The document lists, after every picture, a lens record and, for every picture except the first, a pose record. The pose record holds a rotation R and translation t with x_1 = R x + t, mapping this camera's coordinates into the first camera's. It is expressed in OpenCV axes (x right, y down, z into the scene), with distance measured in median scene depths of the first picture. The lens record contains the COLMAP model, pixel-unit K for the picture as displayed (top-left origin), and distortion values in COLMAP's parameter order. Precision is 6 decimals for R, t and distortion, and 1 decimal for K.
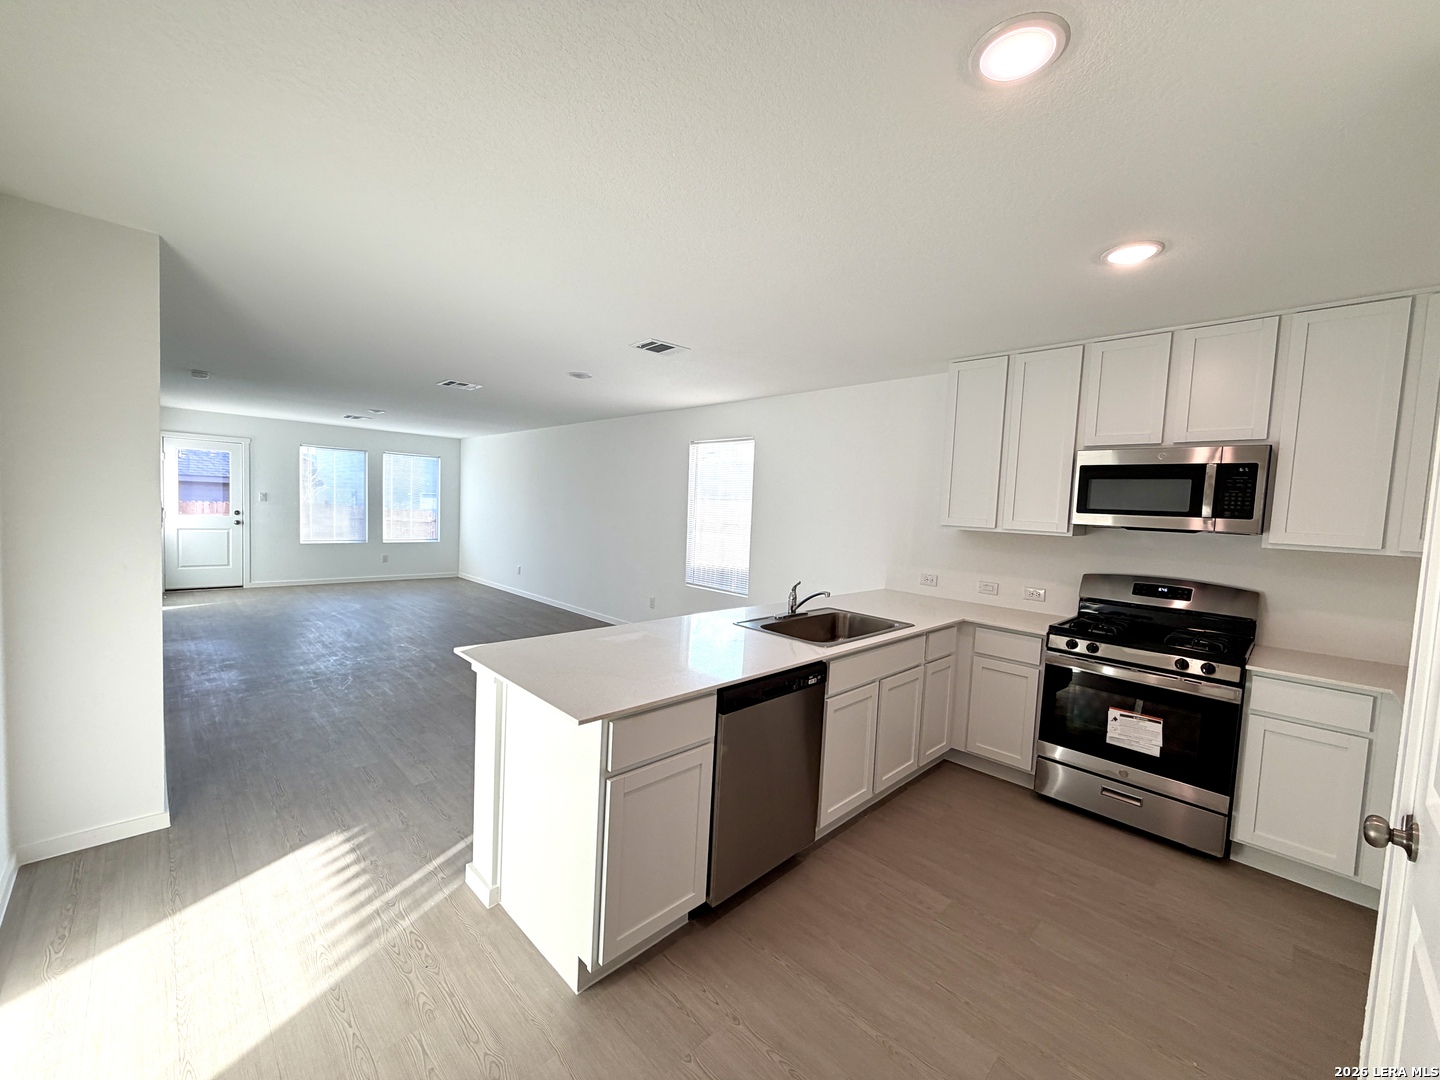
lens RADIAL K [[575.3, 0, 716.5], [0, 575.3, 540.5], [0, 0, 1]] dist [-0.001178, -0.000111]
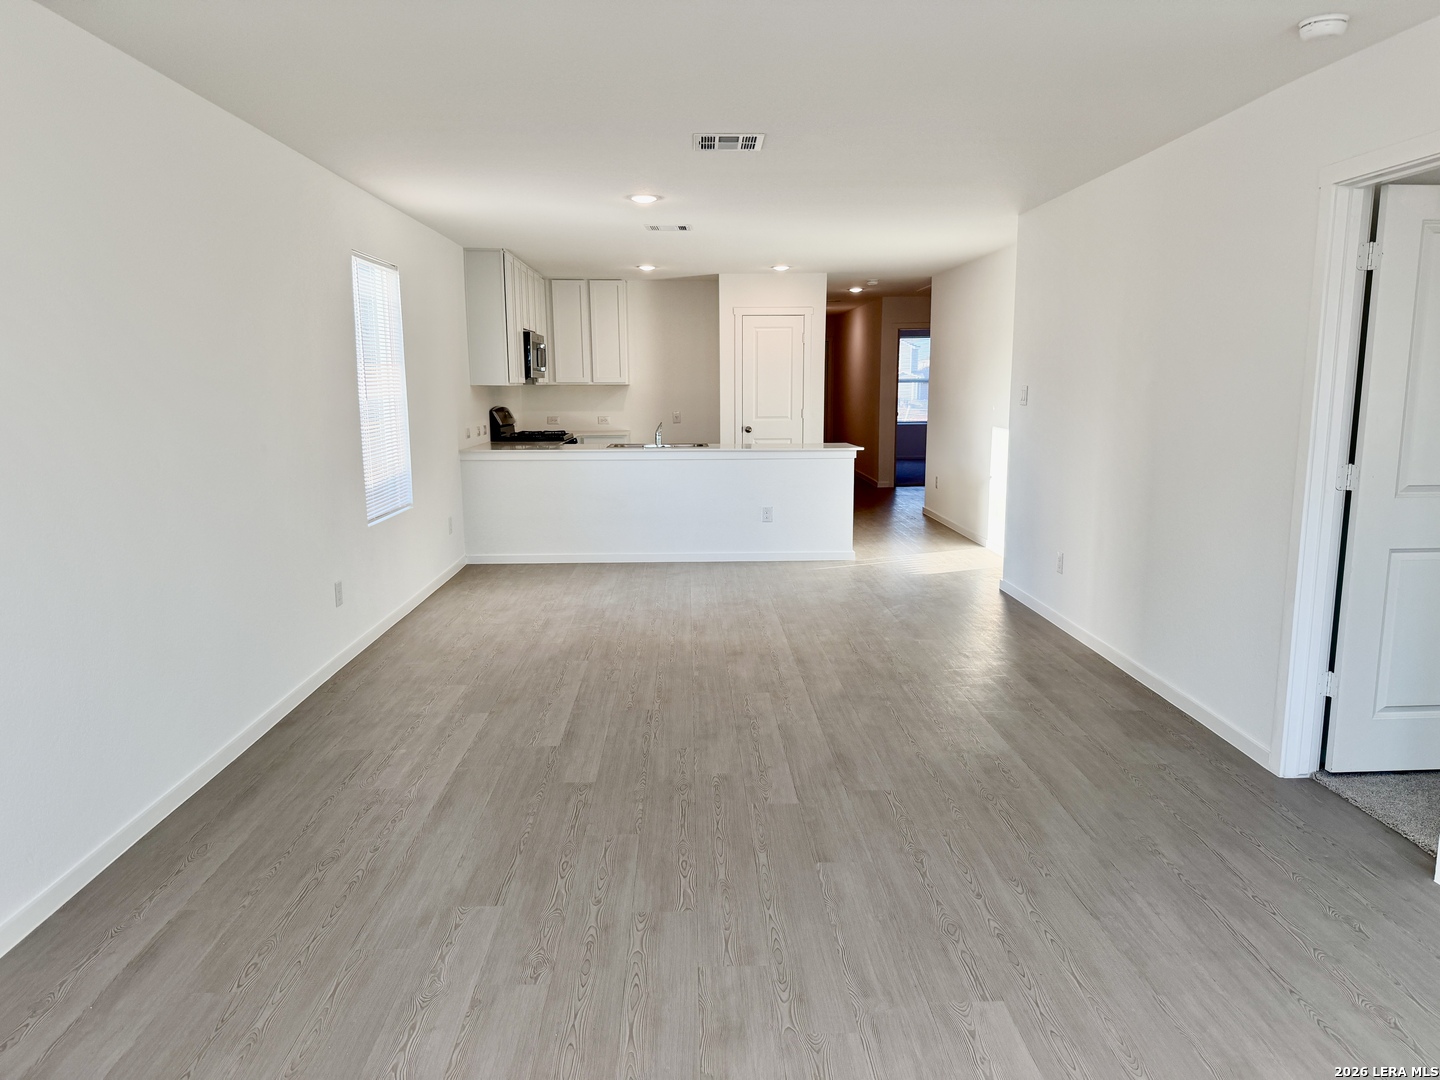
lens RADIAL K [[1008.2, 0, 720.0], [0, 1008.2, 540.0], [0, 0, 1]] dist [0.097247, -0.137622]
pose [[-0.734929, -0.144939, 0.662474, -2.036296], [0.013959, 0.973453, 0.228462, -0.268851], [-0.678000, 0.177151, -0.713395, 3.210258]]
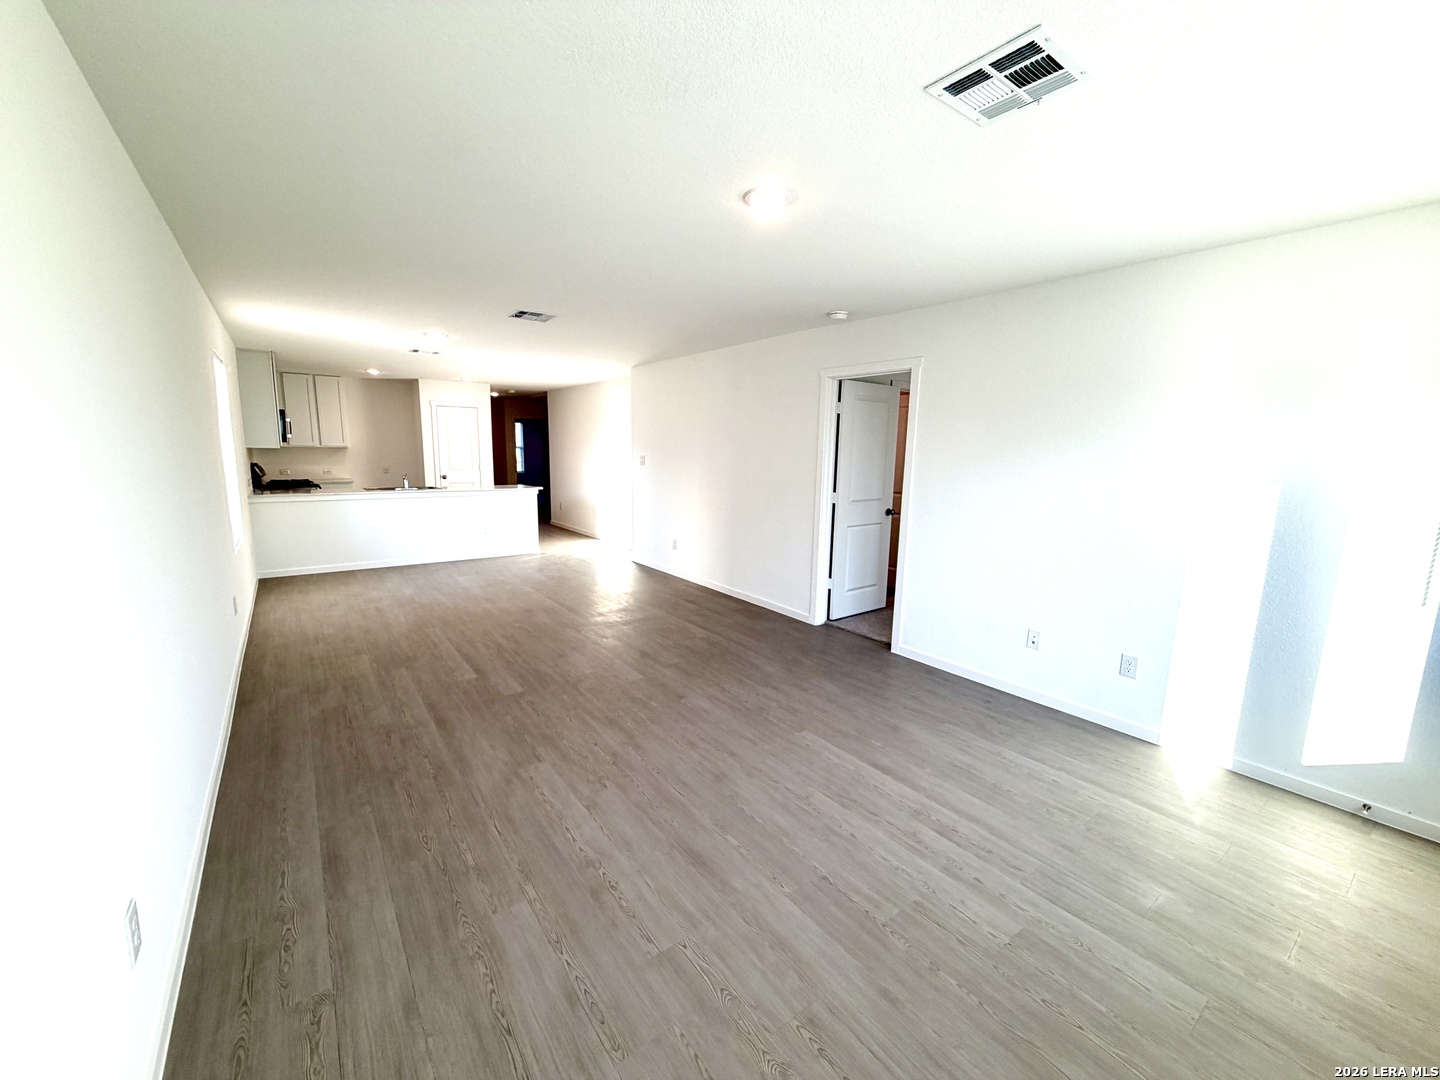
lens RADIAL K [[575.3, 0, 716.5], [0, 575.3, 540.5], [0, 0, 1]] dist [-0.001178, -0.000111]
pose [[-0.988173, -0.082342, 0.129362, -1.632135], [-0.052002, 0.973554, 0.222459, -0.288596], [-0.144258, 0.213101, -0.966322, 3.533786]]
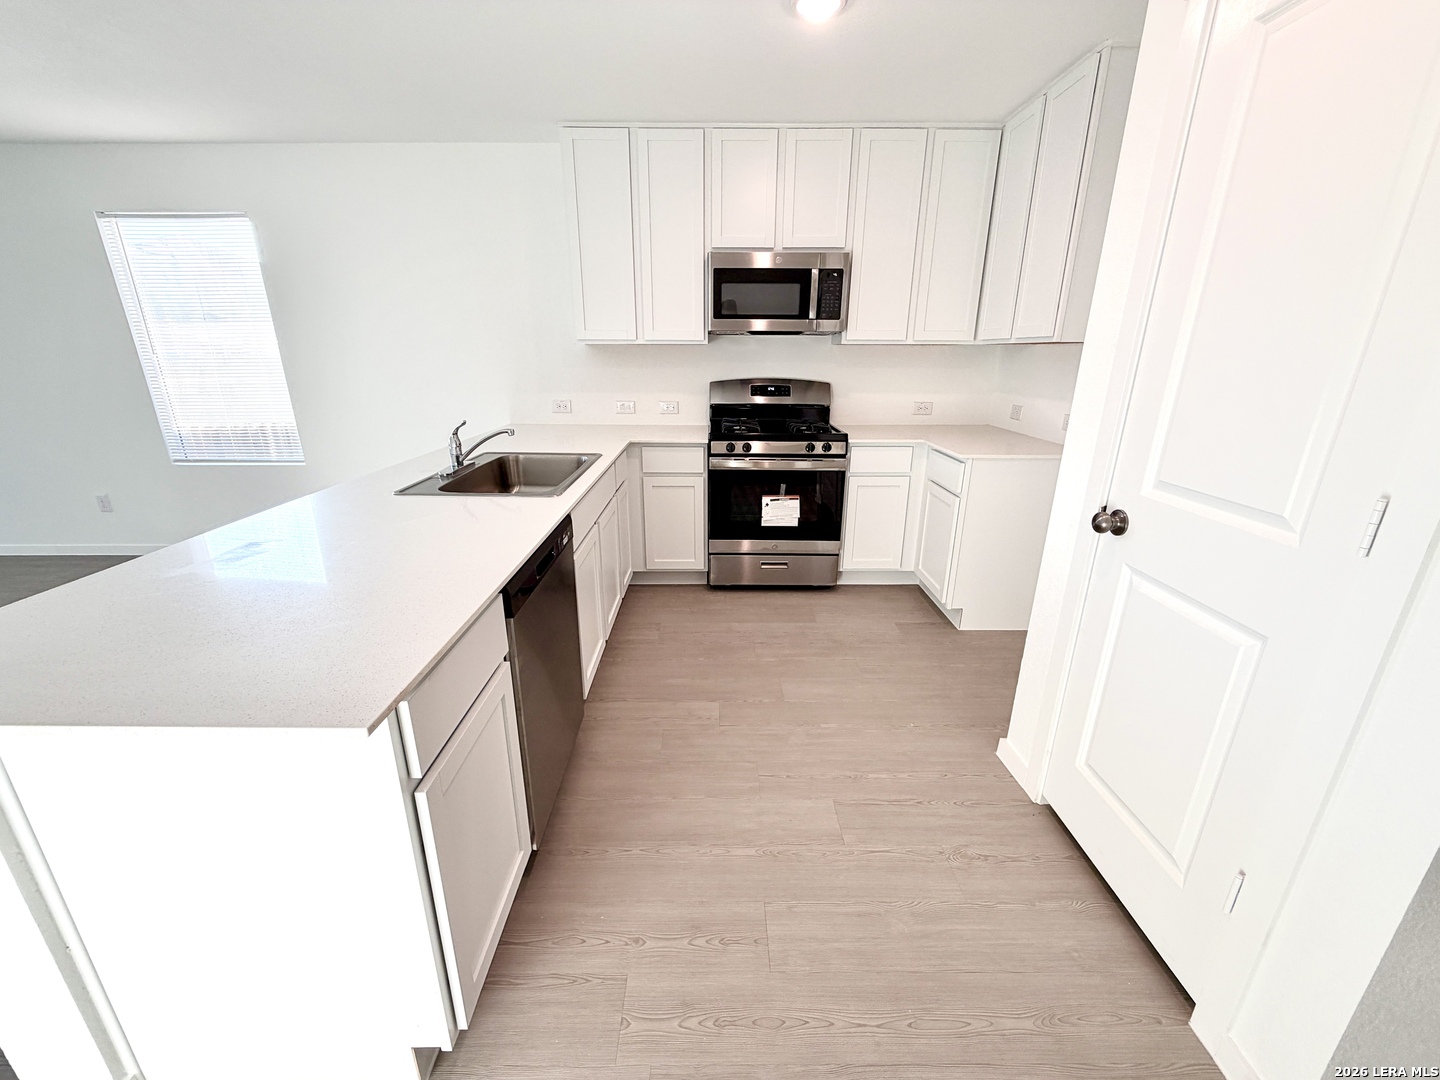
lens RADIAL K [[575.3, 0, 716.5], [0, 575.3, 540.5], [0, 0, 1]] dist [-0.001178, -0.000111]
pose [[0.696755, -0.265652, 0.666304, -0.177888], [0.072531, 0.950225, 0.303004, 0.018809], [-0.713633, -0.162791, 0.681342, 0.269455]]
